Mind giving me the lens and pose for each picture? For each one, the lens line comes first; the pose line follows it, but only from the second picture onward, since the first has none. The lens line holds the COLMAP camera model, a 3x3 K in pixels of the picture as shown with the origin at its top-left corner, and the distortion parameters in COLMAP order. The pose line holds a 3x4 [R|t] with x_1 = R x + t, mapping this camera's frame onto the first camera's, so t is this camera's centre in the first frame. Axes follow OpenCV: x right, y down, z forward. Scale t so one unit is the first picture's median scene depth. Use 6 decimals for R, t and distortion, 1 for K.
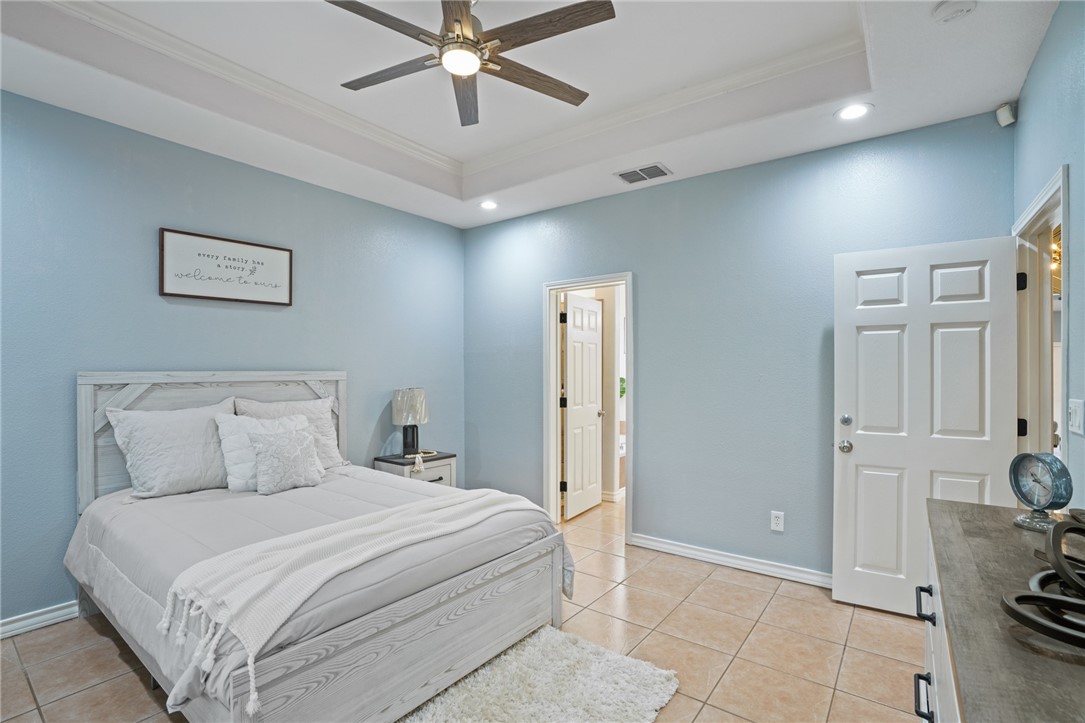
lens RADIAL K [[502.7, 0, 543.6], [0, 502.7, 365.2], [0, 0, 1]] dist [-0.076292, 0.034679]
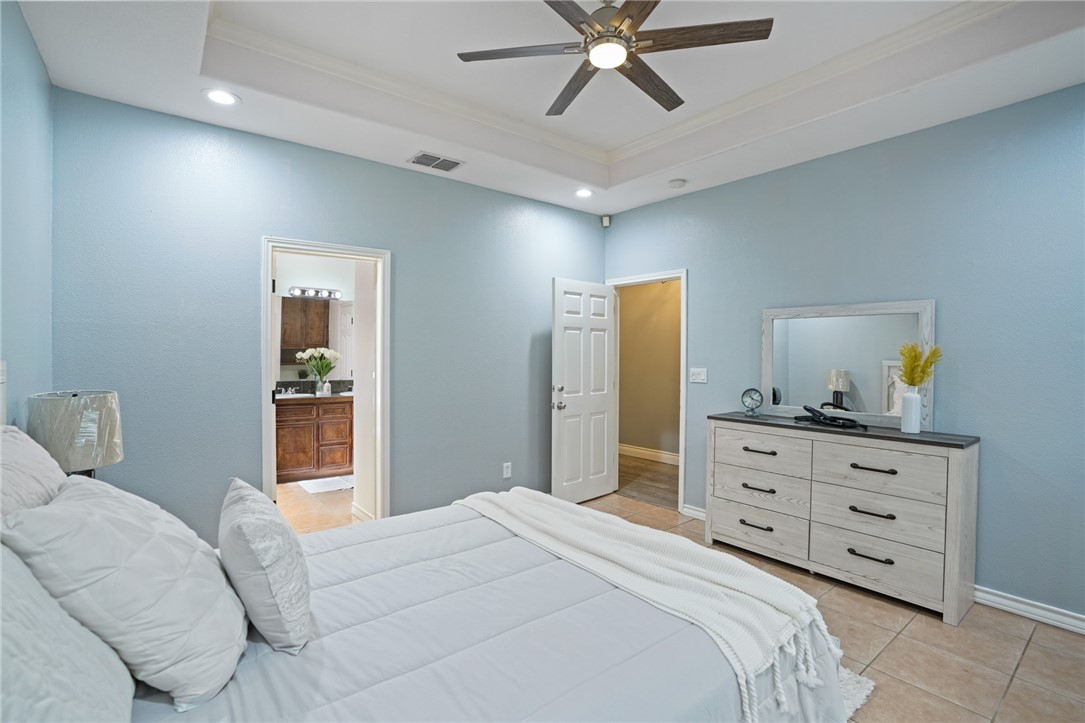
lens RADIAL K [[502.7, 0, 543.6], [0, 502.7, 365.2], [0, 0, 1]] dist [-0.076292, 0.034679]
pose [[0.263950, -0.012594, 0.964454, -0.890149], [-0.007371, 0.999859, 0.015073, 0.017840], [-0.964508, -0.011088, 0.263820, 0.631578]]
